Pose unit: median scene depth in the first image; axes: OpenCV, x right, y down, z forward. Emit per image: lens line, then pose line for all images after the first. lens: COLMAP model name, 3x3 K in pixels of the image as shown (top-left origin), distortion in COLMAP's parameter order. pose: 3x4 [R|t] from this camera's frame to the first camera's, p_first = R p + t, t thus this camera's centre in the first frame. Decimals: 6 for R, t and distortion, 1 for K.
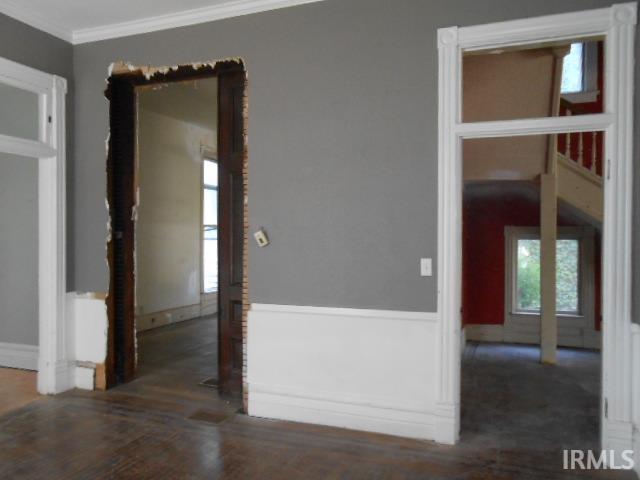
lens RADIAL K [[499.6, 0, 319.3], [0, 499.6, 240.3], [0, 0, 1]] dist [-0.023532, 0.016310]
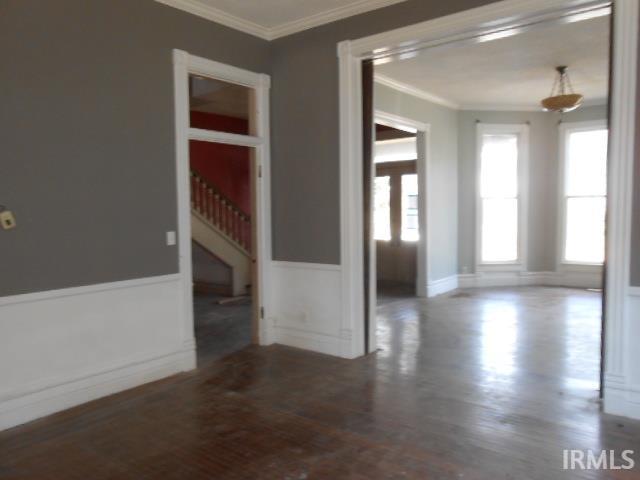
lens RADIAL K [[499.6, 0, 318.6], [0, 499.6, 240.5], [0, 0, 1]] dist [-0.023532, 0.016310]
pose [[0.298279, -0.066520, 0.952158, -0.874002], [0.023057, 0.997780, 0.062484, -0.010427], [-0.954200, 0.003316, 0.299151, 0.273742]]
